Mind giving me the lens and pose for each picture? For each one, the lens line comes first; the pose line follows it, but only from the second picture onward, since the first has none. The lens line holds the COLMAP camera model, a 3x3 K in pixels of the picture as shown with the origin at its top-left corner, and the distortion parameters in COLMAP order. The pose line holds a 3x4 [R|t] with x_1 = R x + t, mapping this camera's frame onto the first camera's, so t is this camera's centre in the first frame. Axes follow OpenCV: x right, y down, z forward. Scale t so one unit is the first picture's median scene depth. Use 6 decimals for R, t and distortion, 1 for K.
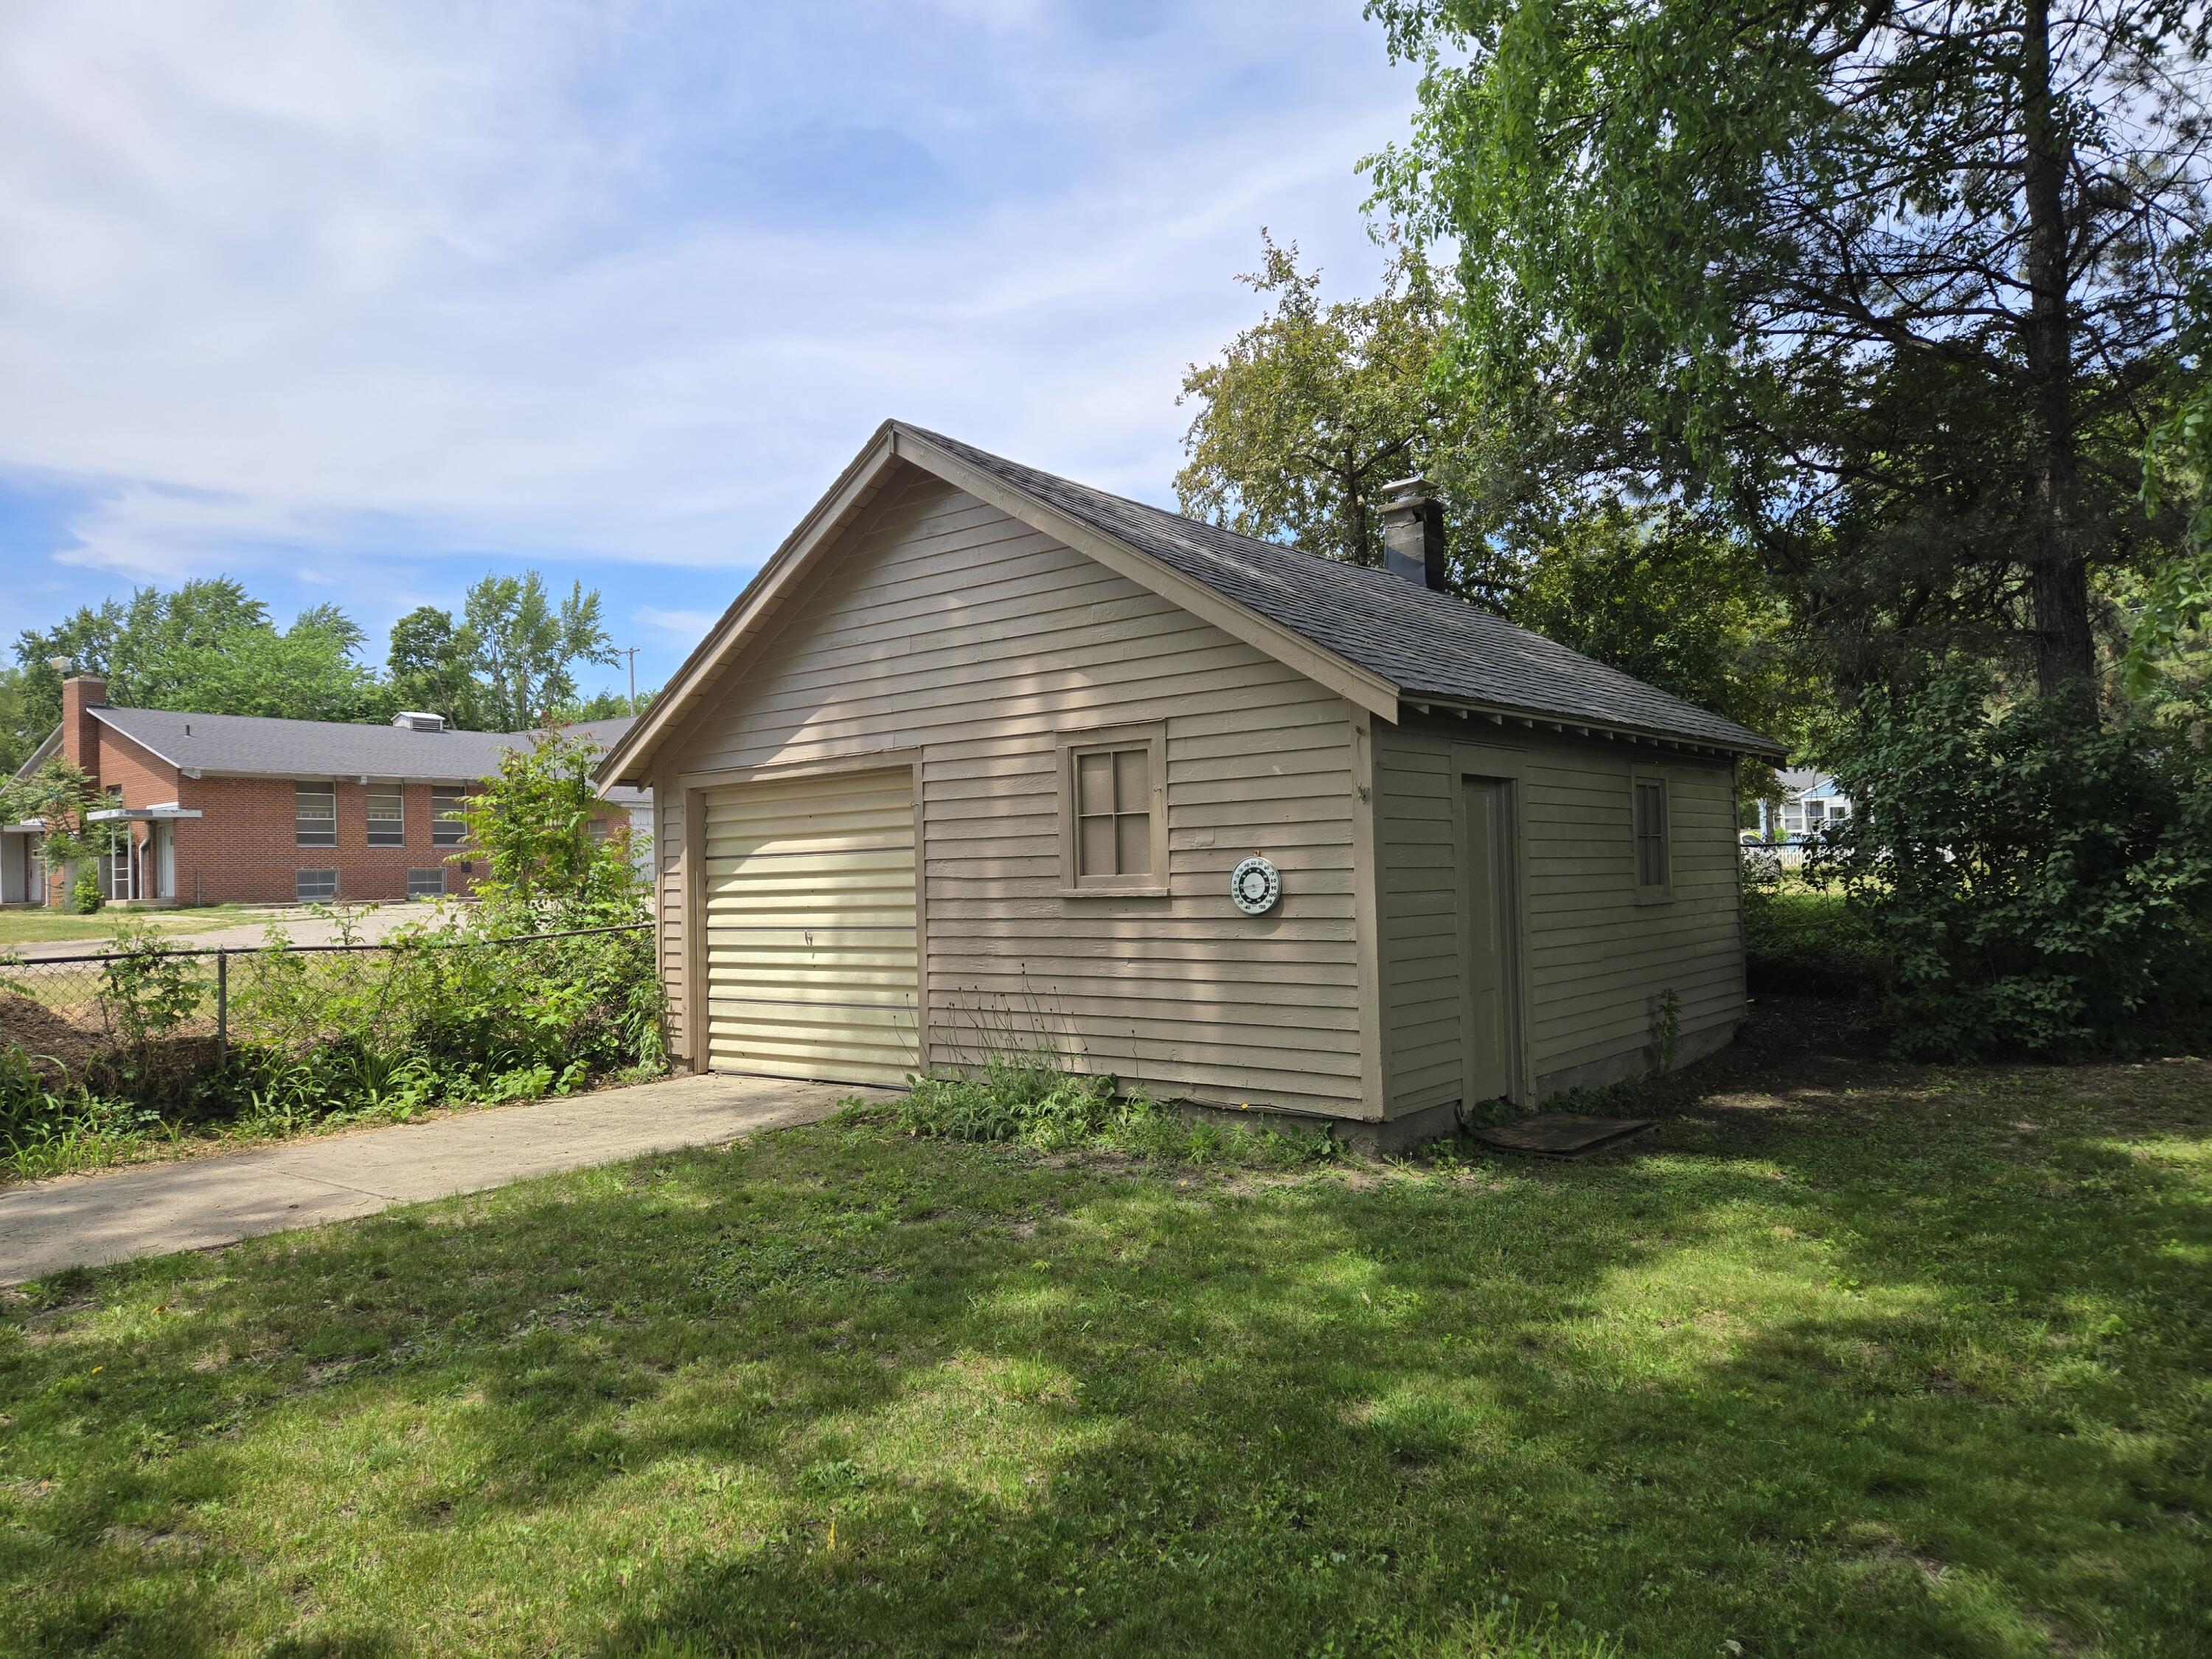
lens RADIAL K [[1475.0, 0, 1106.0], [0, 1475.0, 829.5], [0, 0, 1]] dist [0.029749, -0.000981]
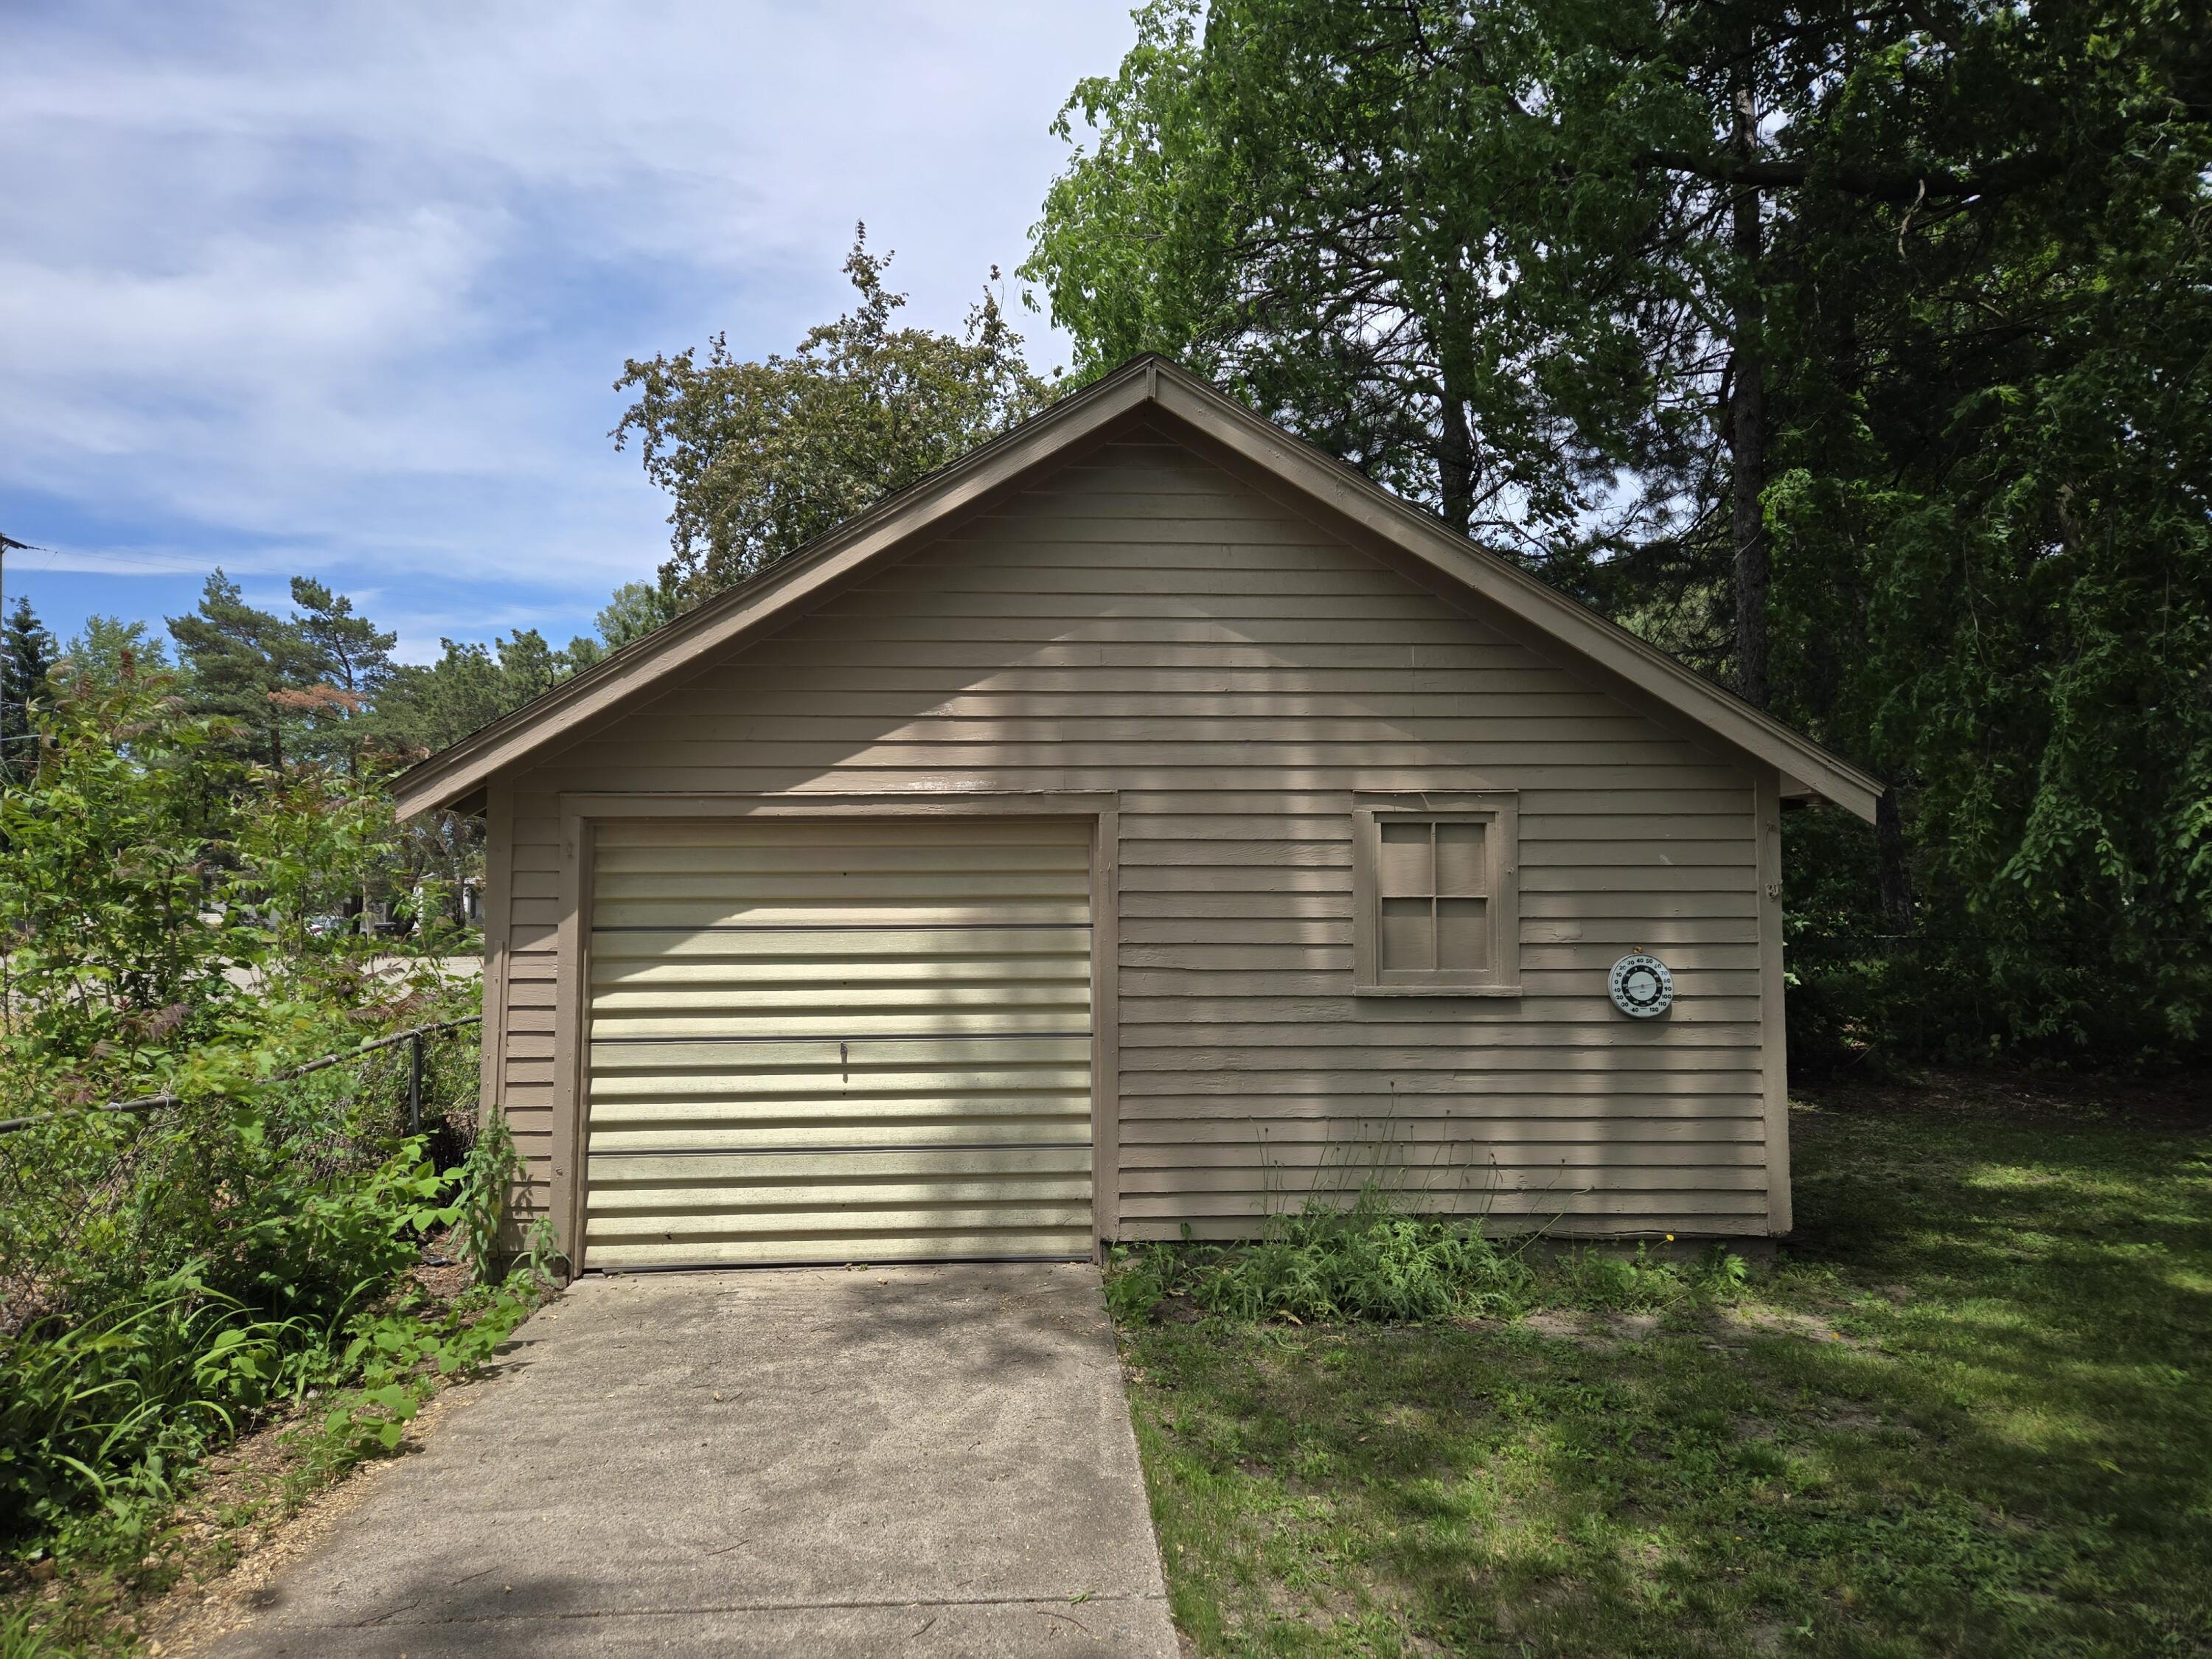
lens RADIAL K [[1475.0, 0, 1106.0], [0, 1475.0, 829.5], [0, 0, 1]] dist [0.029749, -0.000981]
pose [[0.742569, 0.069333, 0.666172, -0.626110], [-0.038160, 0.997392, -0.061269, 0.008832], [-0.668682, 0.020076, 0.743278, 0.450724]]
